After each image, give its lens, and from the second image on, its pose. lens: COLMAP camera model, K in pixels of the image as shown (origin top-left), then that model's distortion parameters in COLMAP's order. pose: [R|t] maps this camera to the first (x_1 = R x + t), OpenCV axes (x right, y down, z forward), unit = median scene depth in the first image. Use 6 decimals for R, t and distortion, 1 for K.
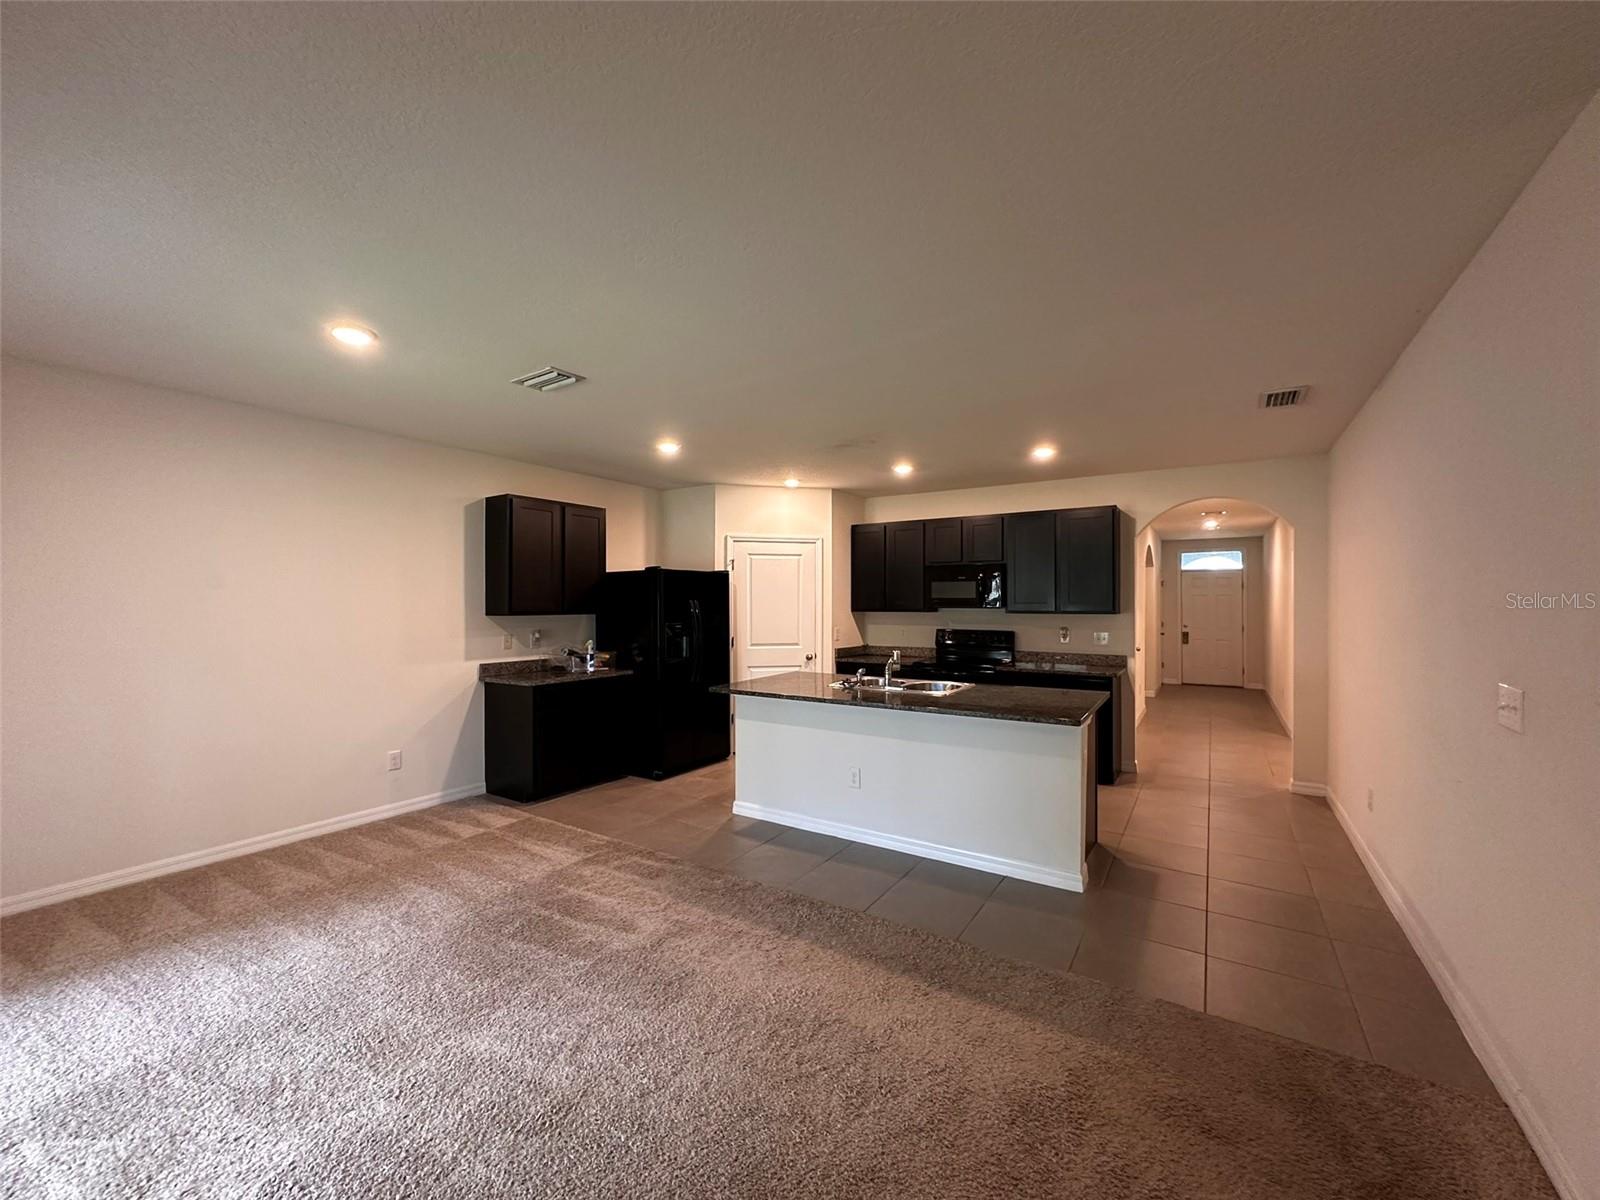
lens RADIAL K [[632.7, 0, 795.1], [0, 632.7, 606.3], [0, 0, 1]] dist [-0.001860, 0.000019]
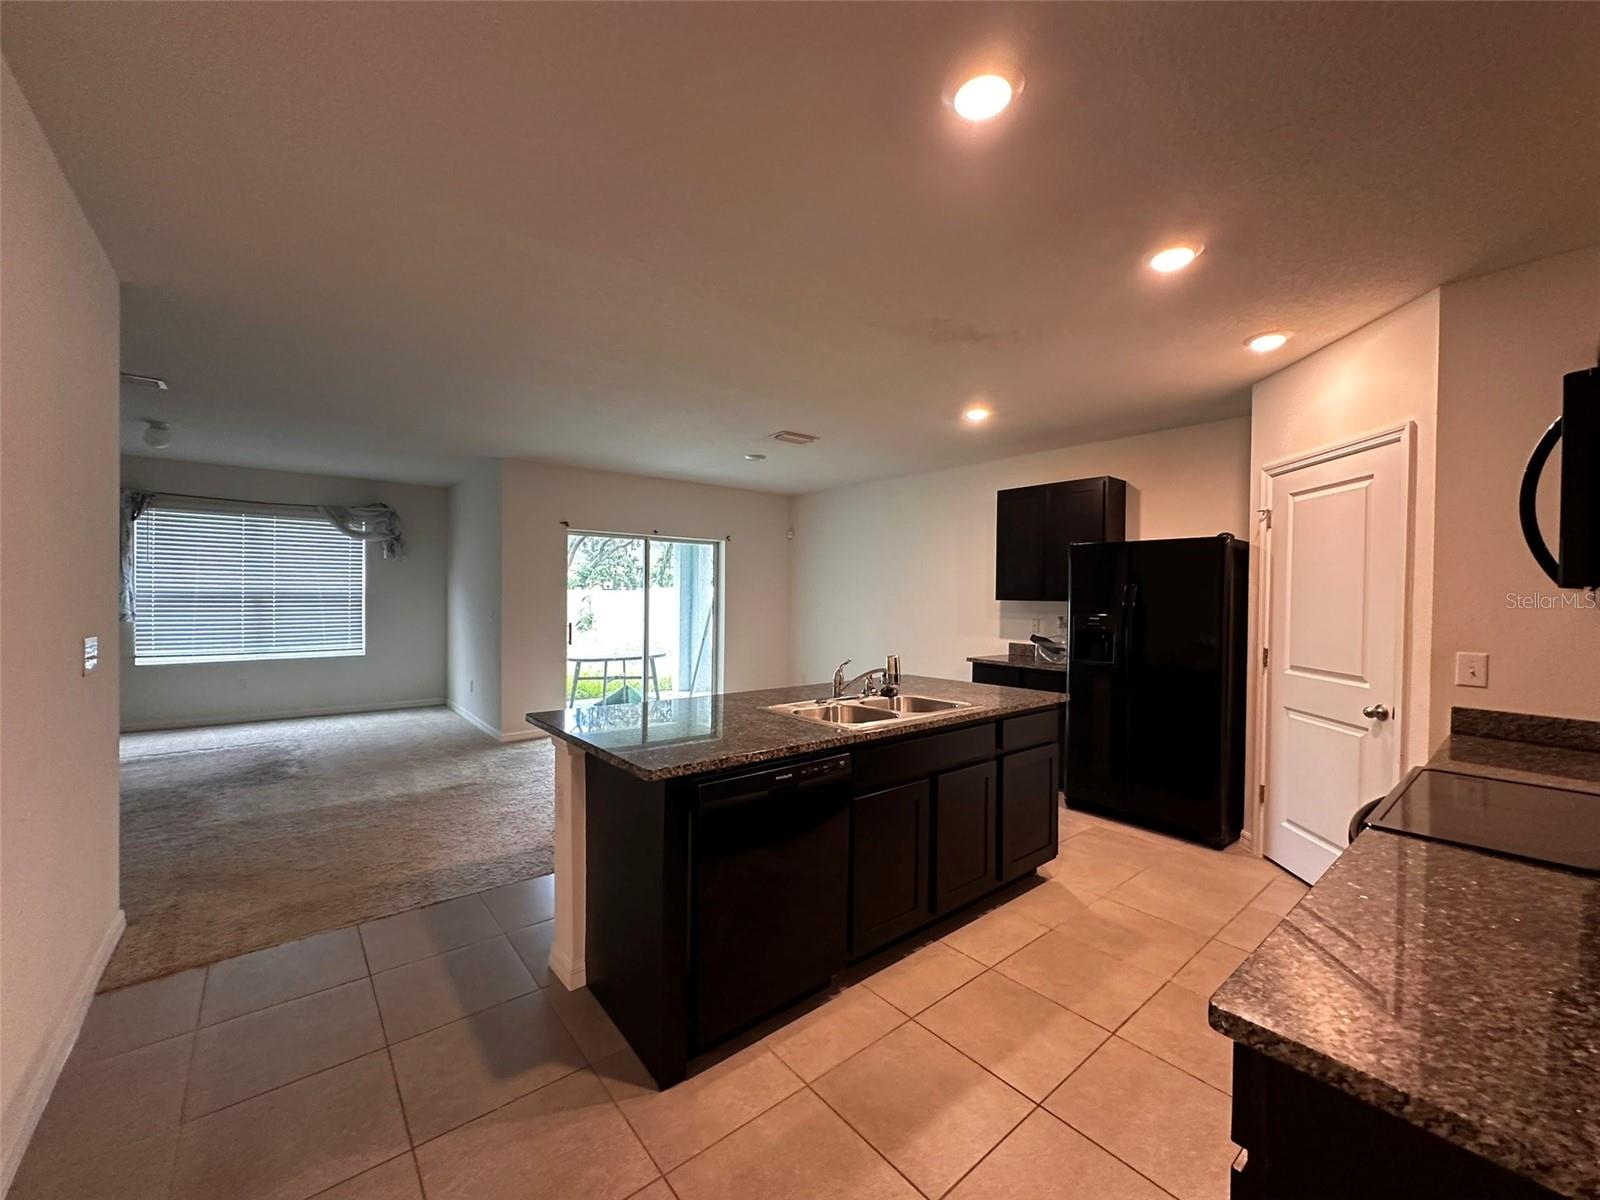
lens RADIAL K [[632.7, 0, 797.2], [0, 632.7, 596.9], [0, 0, 1]] dist [-0.001860, 0.000019]
pose [[-0.285254, 0.002745, -0.958448, 0.604036], [-0.014665, 0.999866, 0.007228, 0.005643], [0.958340, 0.016118, -0.285175, 0.832302]]
